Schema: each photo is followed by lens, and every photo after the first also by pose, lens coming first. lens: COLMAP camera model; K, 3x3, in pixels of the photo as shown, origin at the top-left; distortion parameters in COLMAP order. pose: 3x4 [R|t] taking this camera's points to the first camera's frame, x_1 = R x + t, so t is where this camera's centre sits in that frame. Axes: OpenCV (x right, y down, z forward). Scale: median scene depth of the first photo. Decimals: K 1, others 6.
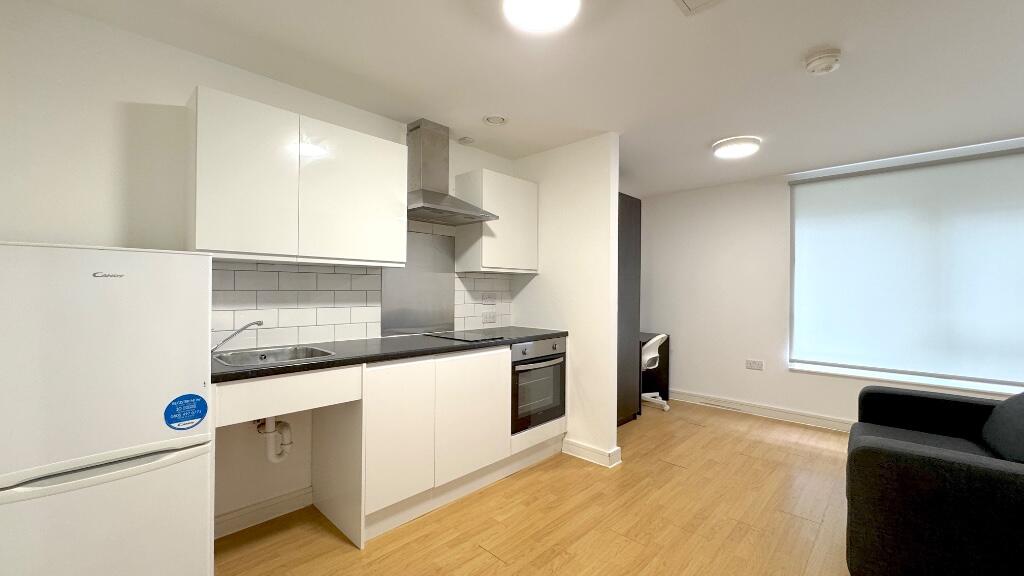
lens RADIAL K [[409.2, 0, 511.2], [0, 409.2, 287.7], [0, 0, 1]] dist [-0.000044, 0.000136]
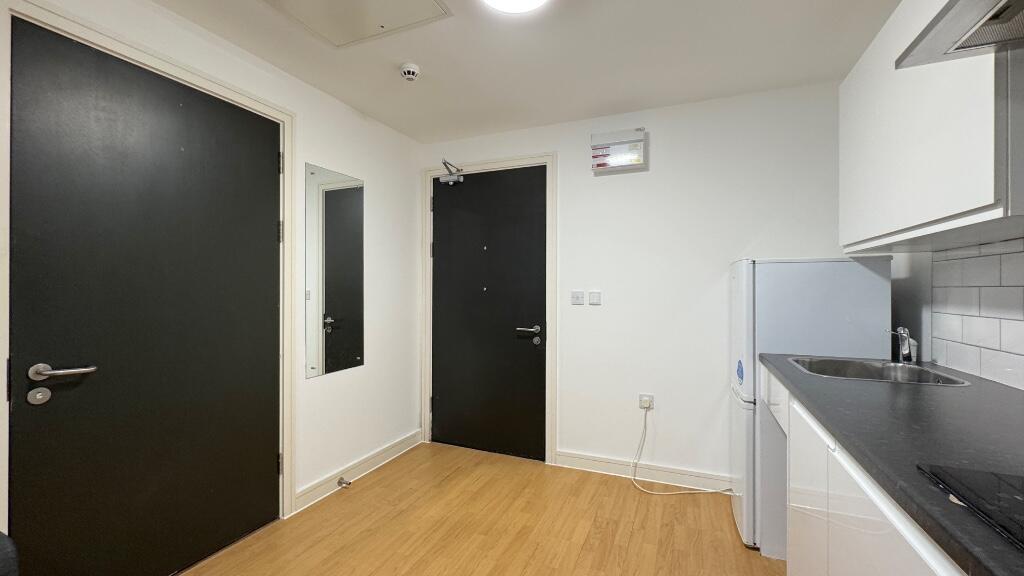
lens RADIAL K [[416.4, 0, 512.0], [0, 416.4, 288.0], [0, 0, 1]] dist [-0.000913, -0.000005]
pose [[-0.936955, -0.008883, -0.349338, 0.238468], [-0.007526, 0.999958, -0.005242, 0.014099], [0.349370, -0.002282, -0.936982, 1.101376]]
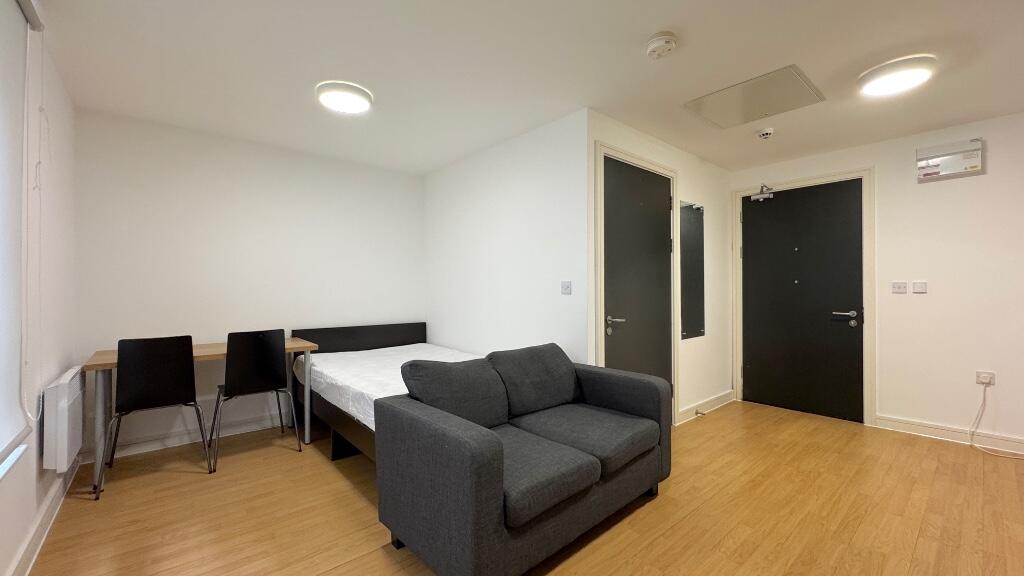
lens RADIAL K [[409.2, 0, 511.2], [0, 409.2, 287.7], [0, 0, 1]] dist [-0.000044, 0.000136]
pose [[-0.995259, -0.001566, 0.097249, 0.762347], [-0.002104, 0.999983, -0.005436, 0.042572], [-0.097239, -0.005615, -0.995245, 1.512795]]
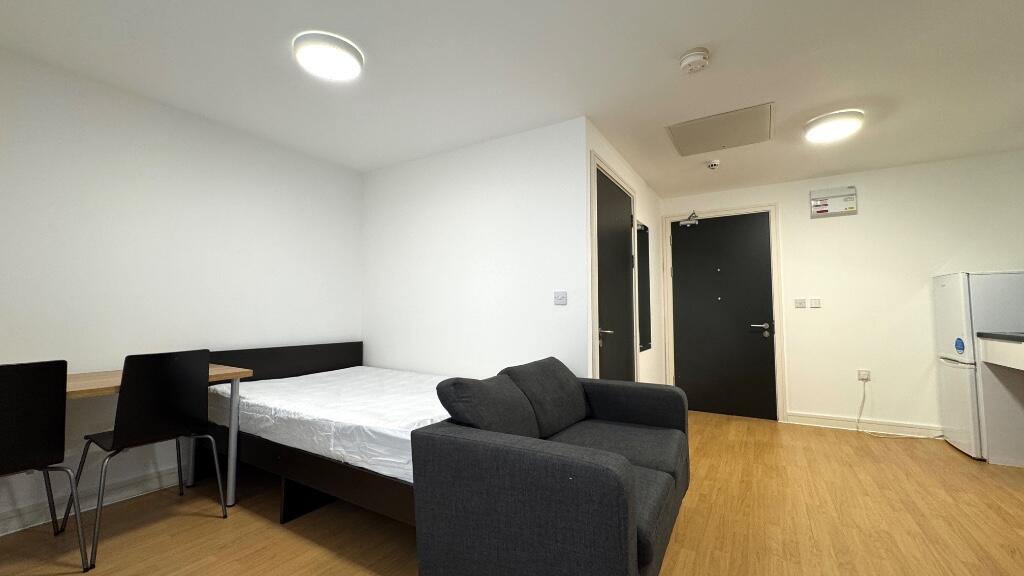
lens RADIAL K [[409.2, 0, 511.2], [0, 409.2, 287.7], [0, 0, 1]] dist [-0.000044, 0.000136]
pose [[-0.977402, -0.017522, -0.210660, 1.062162], [-0.004054, 0.997929, -0.064191, 0.076704], [0.211349, -0.061887, -0.975449, 1.401539]]
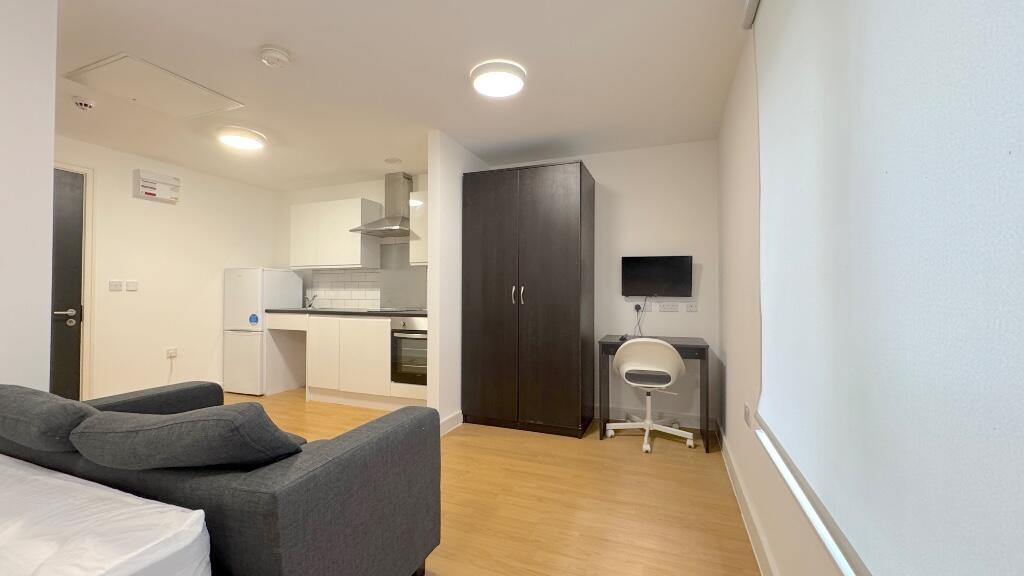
lens RADIAL K [[409.2, 0, 511.2], [0, 409.2, 287.7], [0, 0, 1]] dist [-0.000044, 0.000136]
pose [[0.377917, -0.019138, -0.925642, 1.483356], [0.001732, 0.999799, -0.019964, 0.068615], [0.925838, 0.005941, 0.377874, 0.865856]]
